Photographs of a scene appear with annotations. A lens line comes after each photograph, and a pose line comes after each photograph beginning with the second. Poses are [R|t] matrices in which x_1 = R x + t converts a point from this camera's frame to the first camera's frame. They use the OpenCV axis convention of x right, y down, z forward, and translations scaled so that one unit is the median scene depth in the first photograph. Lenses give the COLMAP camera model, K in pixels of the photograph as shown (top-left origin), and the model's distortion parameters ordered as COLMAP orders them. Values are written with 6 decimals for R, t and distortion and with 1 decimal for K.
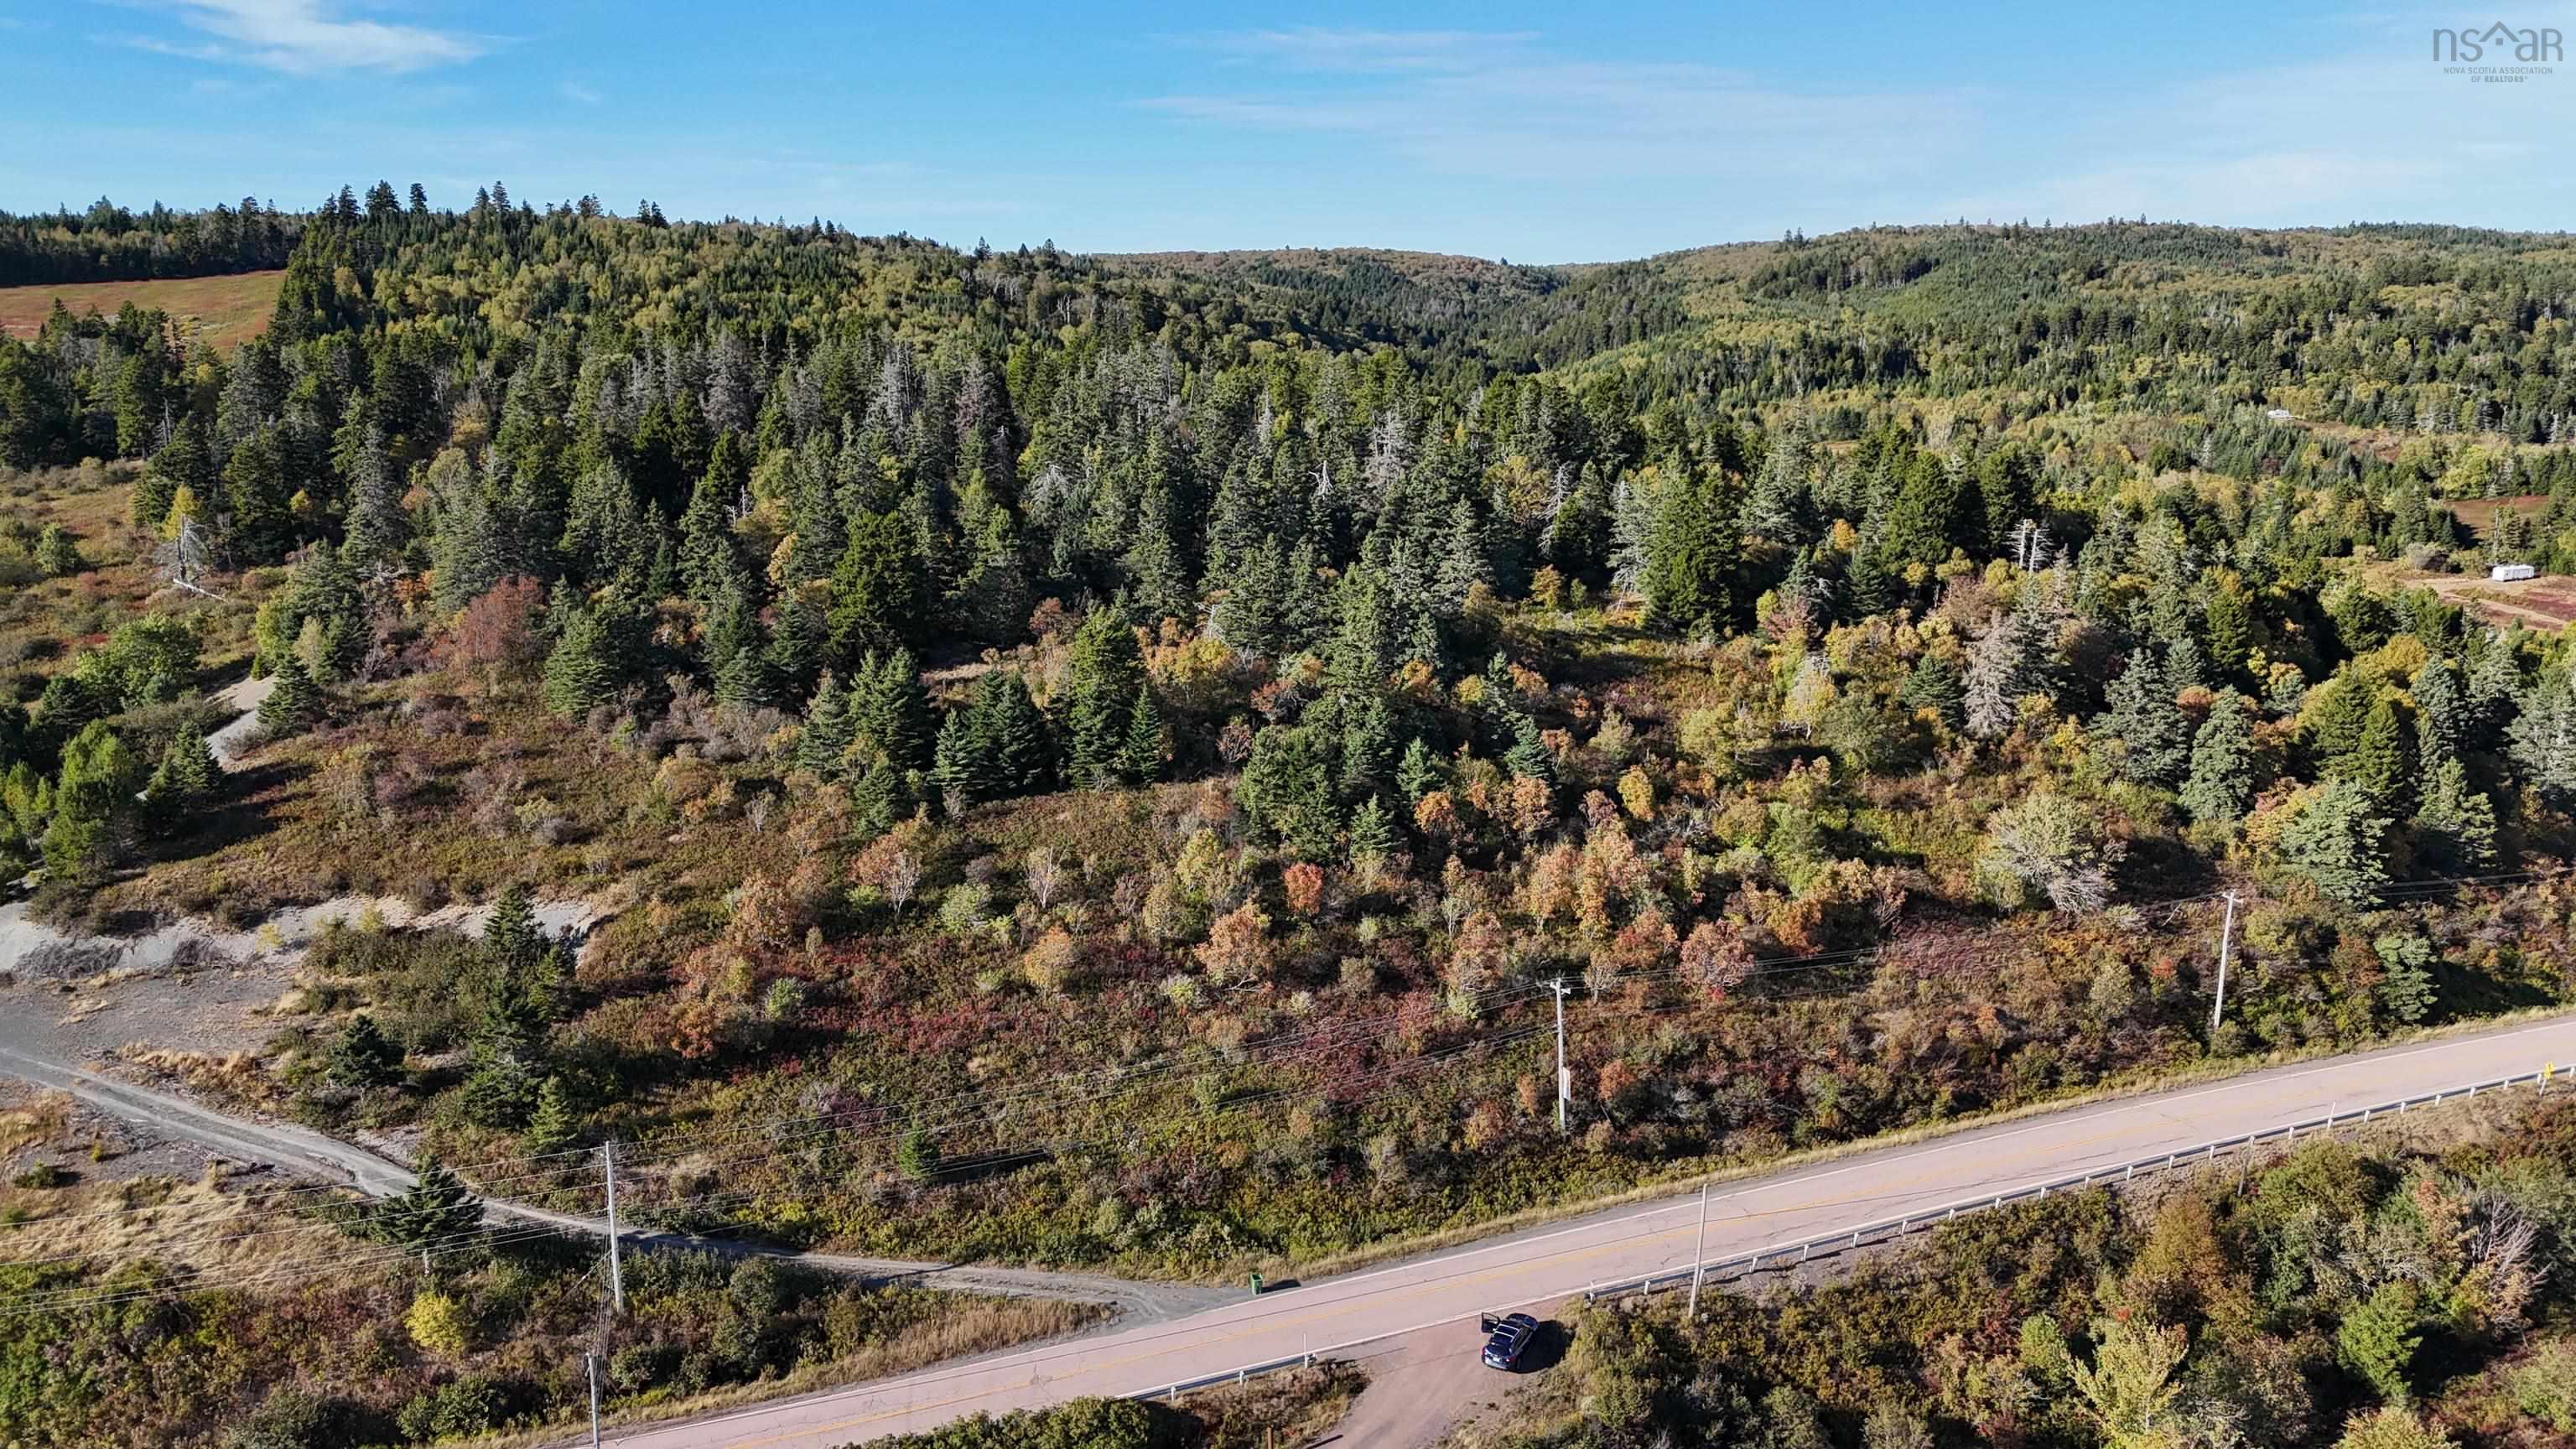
lens RADIAL K [[1877.7, 0, 1281.0], [0, 1877.7, 729.3], [0, 0, 1]] dist [0.072302, -0.066558]
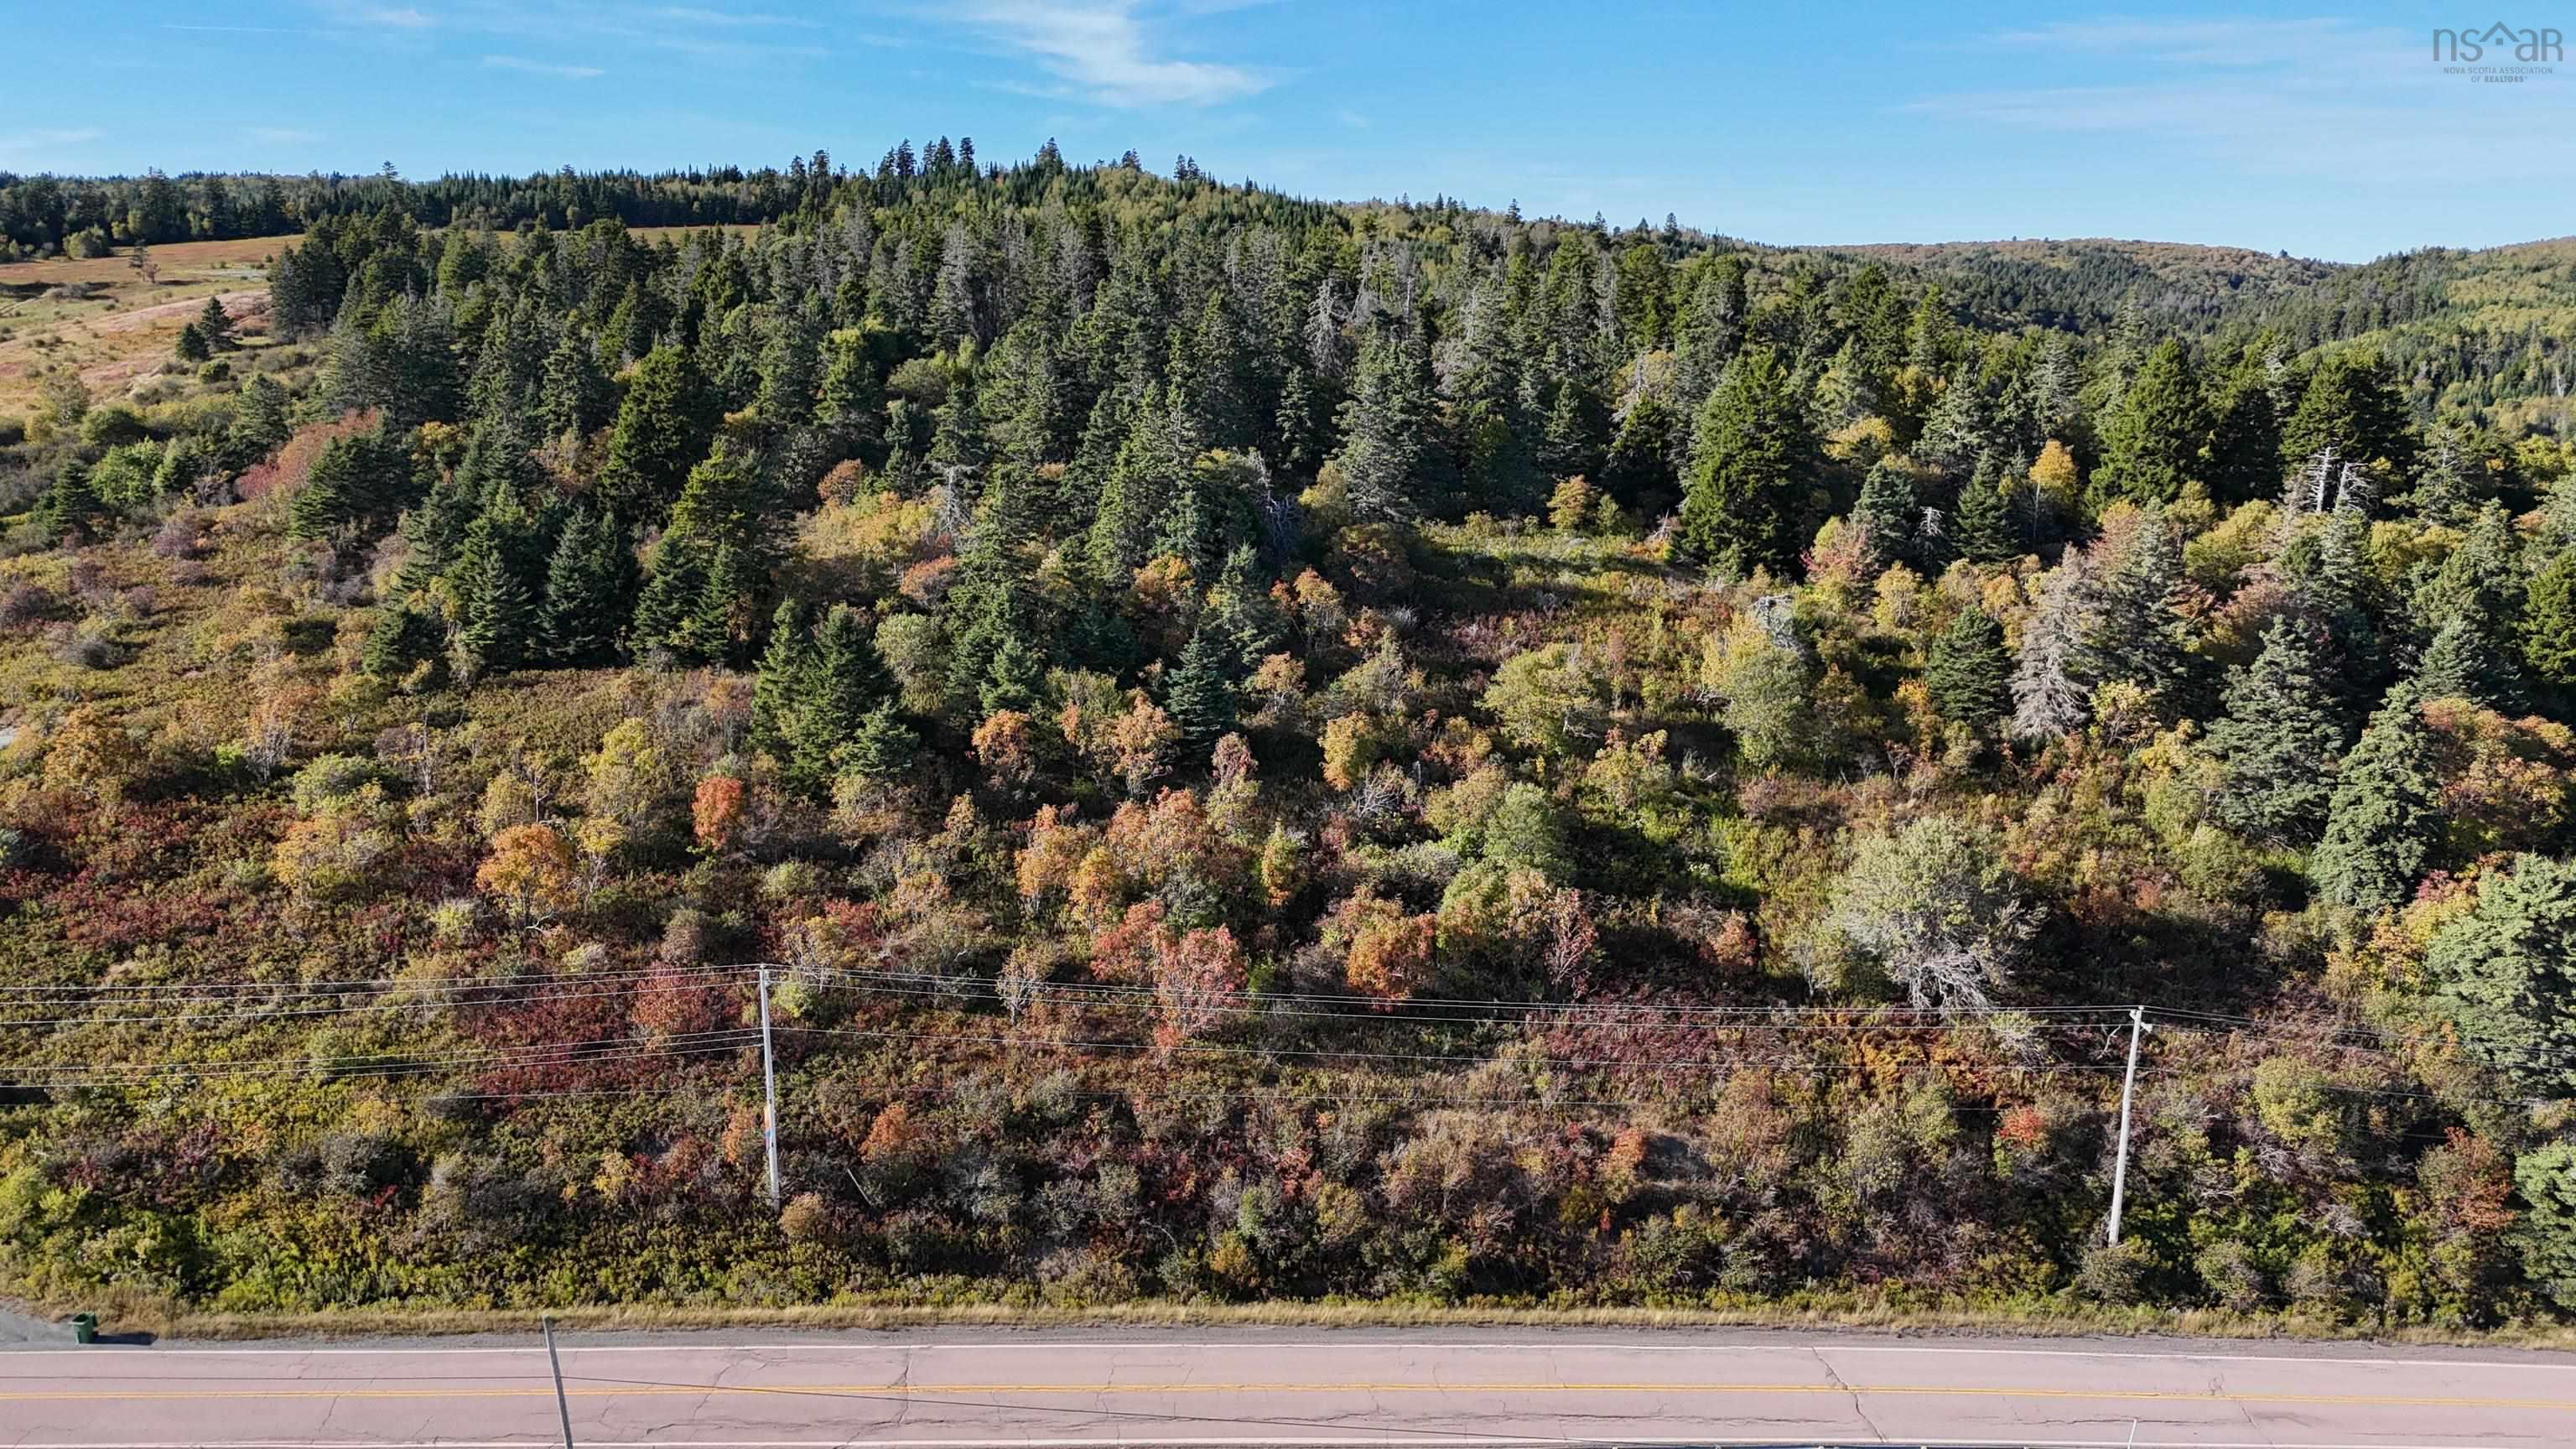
lens RADIAL K [[1877.7, 0, 1281.0], [0, 1877.7, 729.3], [0, 0, 1]] dist [0.072302, -0.066558]
pose [[0.926798, 0.098968, -0.362285, 0.403529], [-0.100463, 0.994831, 0.014762, 0.017779], [0.361874, 0.022715, 0.931950, 0.336577]]
